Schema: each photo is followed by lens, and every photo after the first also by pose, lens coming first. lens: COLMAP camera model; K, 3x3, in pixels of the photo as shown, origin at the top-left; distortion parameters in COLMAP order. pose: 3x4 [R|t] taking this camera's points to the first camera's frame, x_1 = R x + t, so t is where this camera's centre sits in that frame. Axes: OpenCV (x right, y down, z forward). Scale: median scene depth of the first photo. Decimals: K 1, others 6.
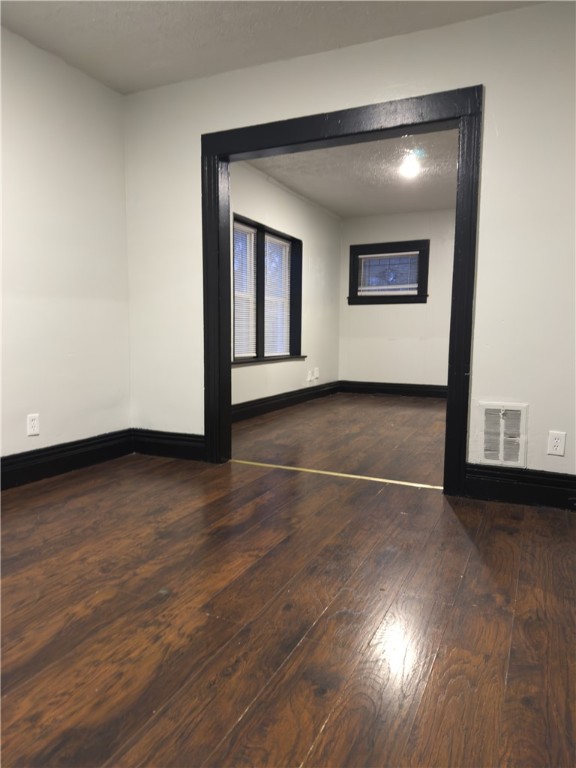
lens RADIAL K [[546.5, 0, 286.1], [0, 546.5, 386.5], [0, 0, 1]] dist [0.148271, -0.252125]
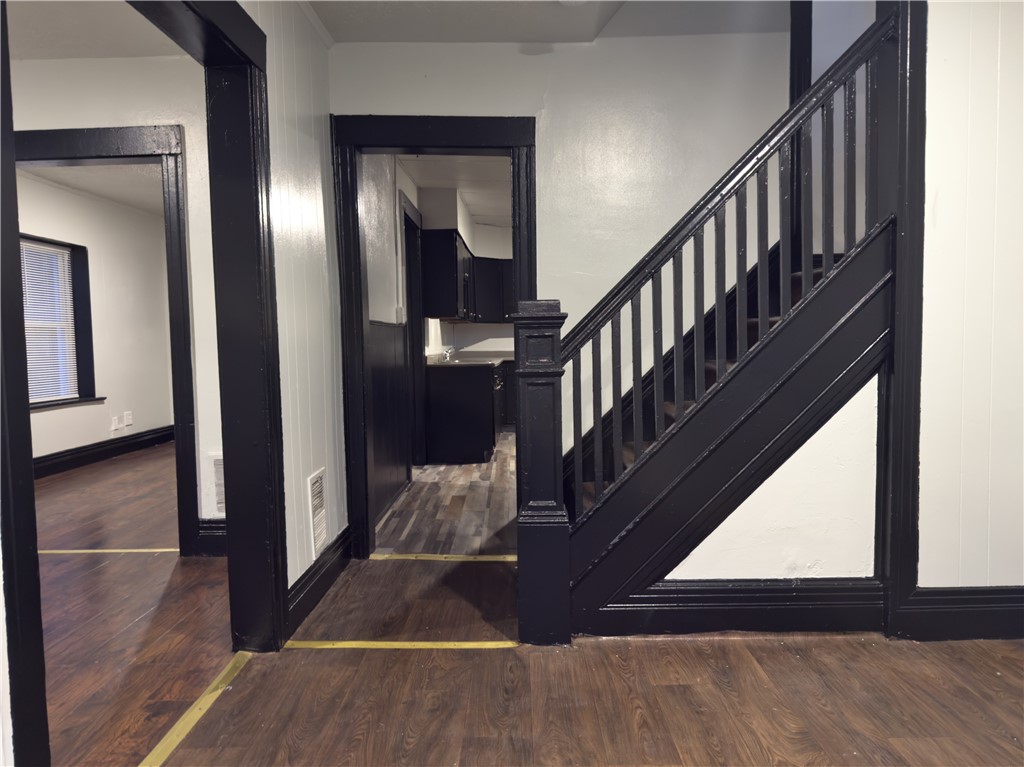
lens RADIAL K [[722.5, 0, 509.4], [0, 722.5, 397.9], [0, 0, 1]] dist [0.097218, -0.158258]
pose [[0.914807, -0.062158, 0.399081, 0.320560], [0.071035, 0.997446, -0.007477, -0.018104], [-0.397597, 0.035189, 0.916885, -0.328747]]
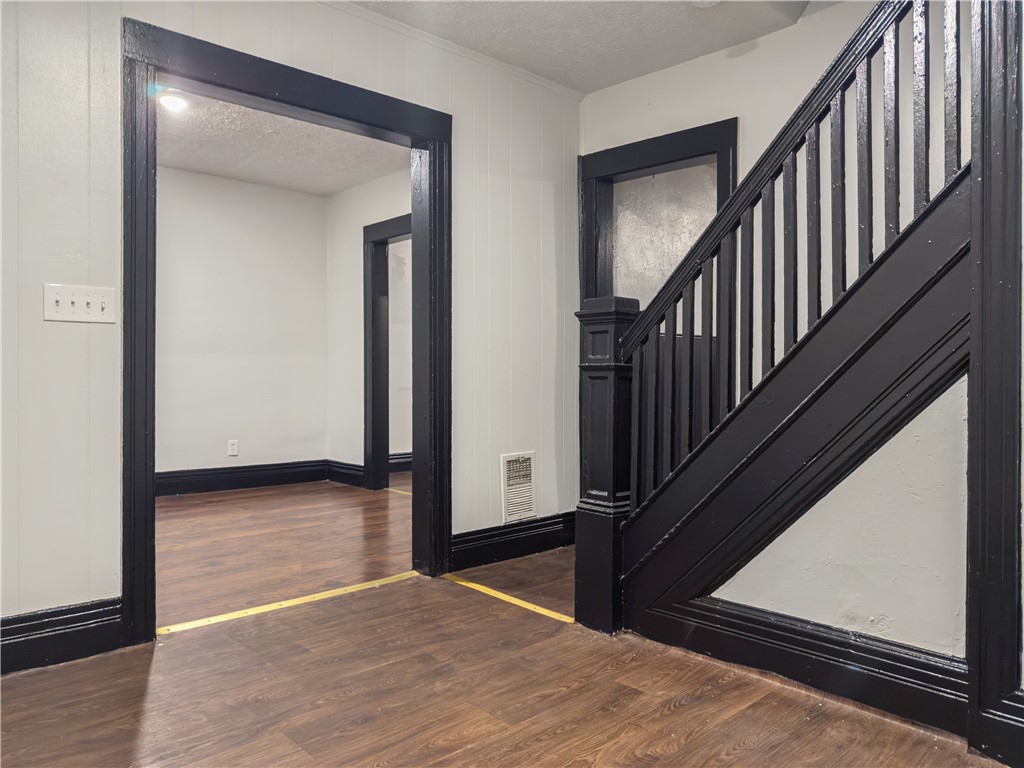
lens RADIAL K [[730.3, 0, 512.0], [0, 730.3, 384.0], [0, 0, 1]] dist [-0.007674, -0.002968]
pose [[0.923022, -0.007715, -0.384669, 0.931755], [-0.027119, 0.996008, -0.085049, 0.048056], [0.383790, 0.088934, 0.919128, -0.431525]]
